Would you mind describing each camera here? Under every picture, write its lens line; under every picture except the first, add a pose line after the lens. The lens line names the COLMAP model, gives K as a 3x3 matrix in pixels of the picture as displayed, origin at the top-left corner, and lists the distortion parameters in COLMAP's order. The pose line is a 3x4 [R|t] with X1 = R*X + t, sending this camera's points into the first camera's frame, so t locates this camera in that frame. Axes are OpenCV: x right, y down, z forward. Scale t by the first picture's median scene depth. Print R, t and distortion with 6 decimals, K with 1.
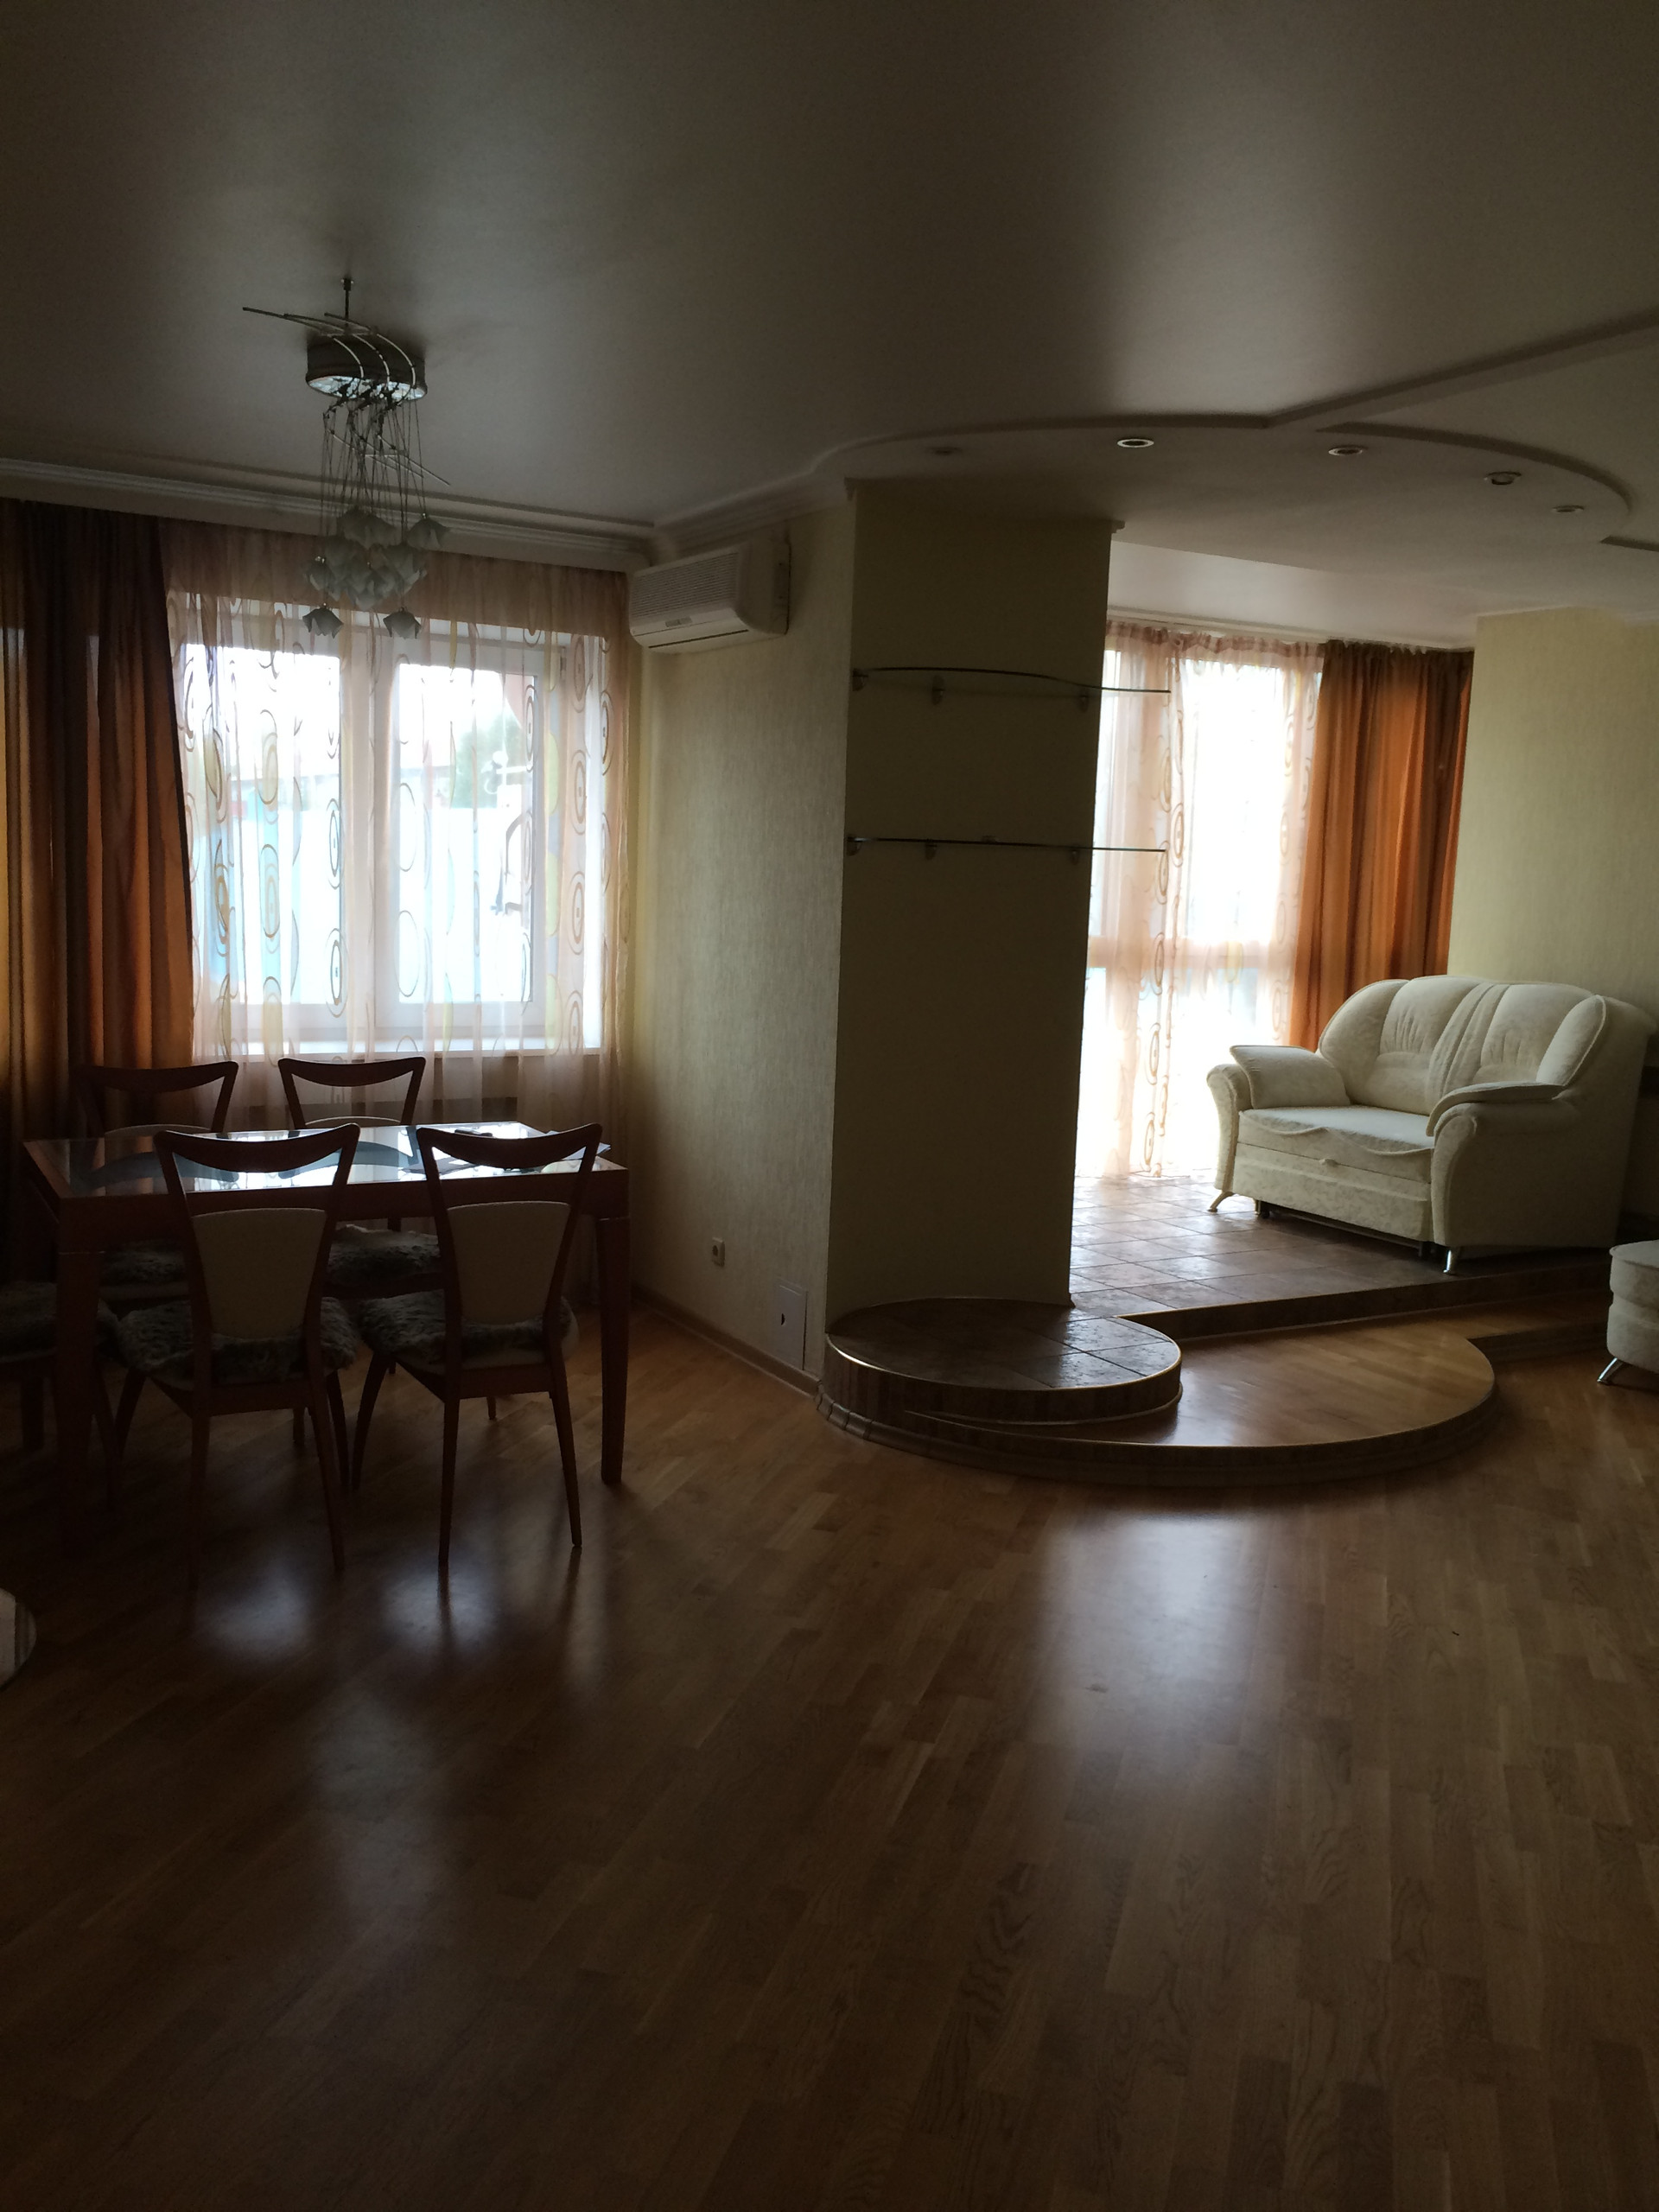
lens RADIAL K [[1926.4, 0, 837.3], [0, 1926.4, 1141.2], [0, 0, 1]] dist [0.056423, -0.116827]
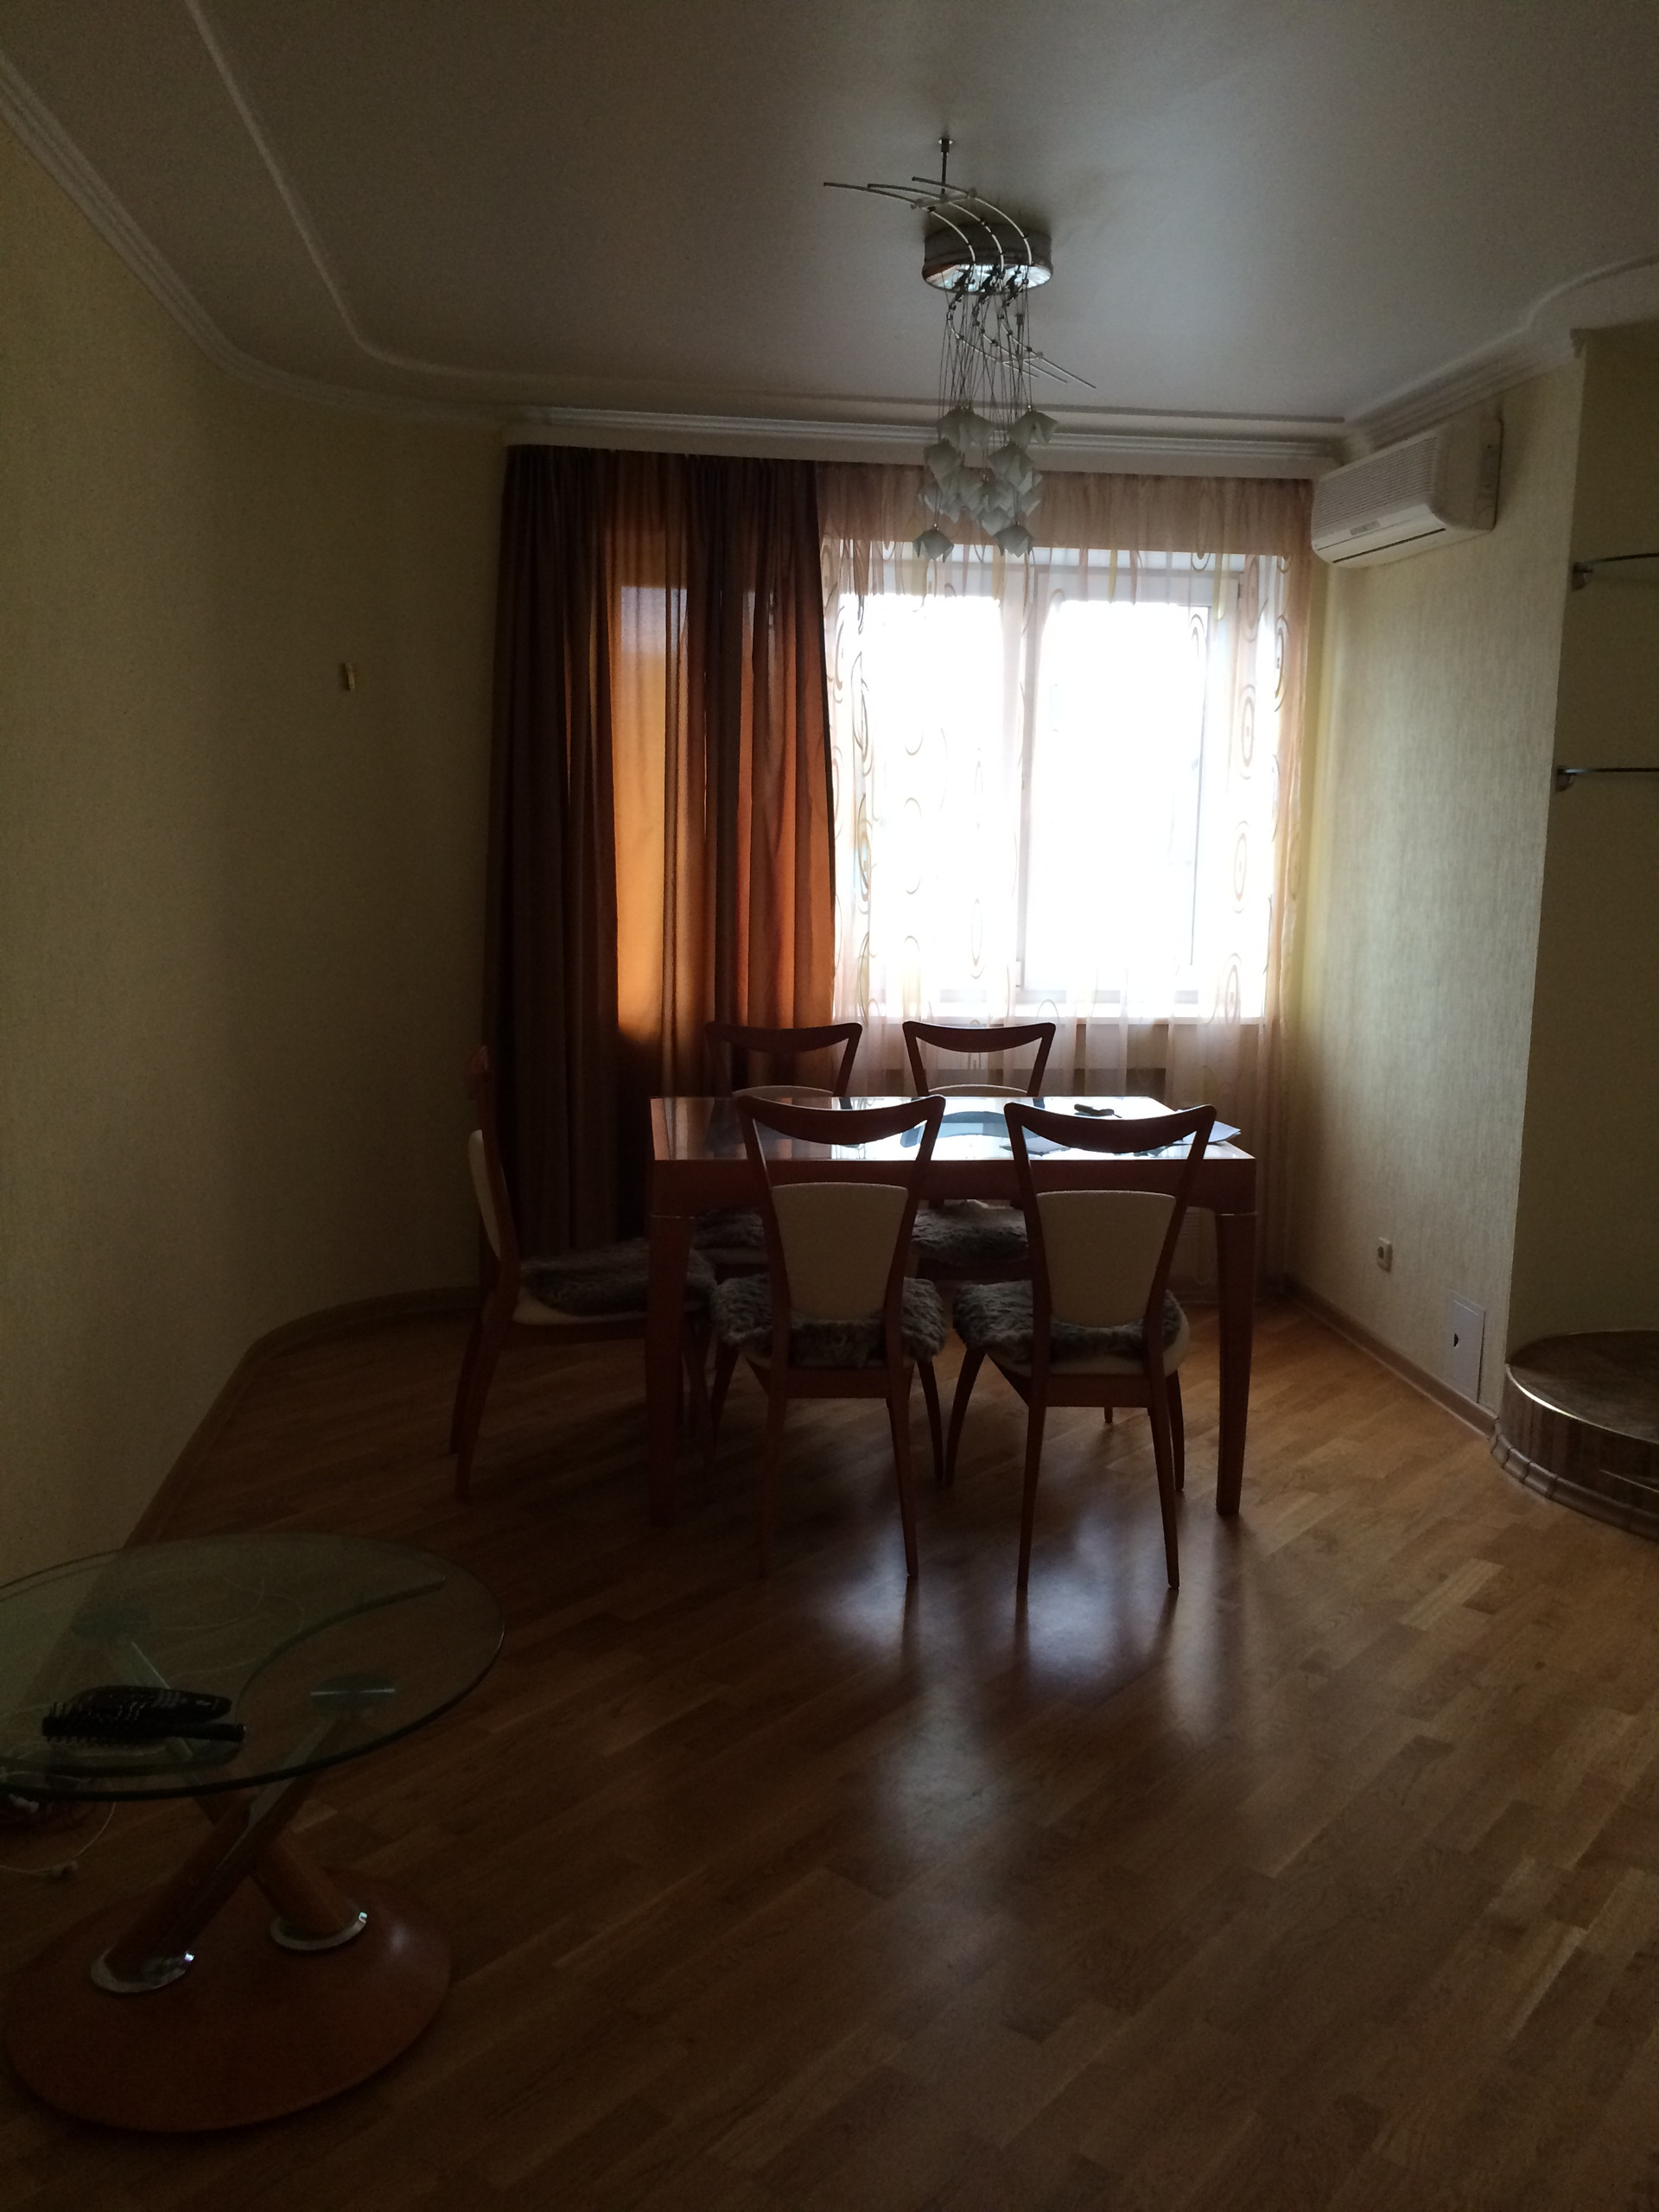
lens RADIAL K [[1885.4, 0, 825.9], [0, 1885.4, 1110.4], [0, 0, 1]] dist [0.077702, -0.112659]
pose [[0.923860, 0.042906, -0.380318, 0.031679], [-0.041460, 0.999068, 0.011998, -0.008350], [0.380478, 0.004684, 0.924778, 0.124320]]
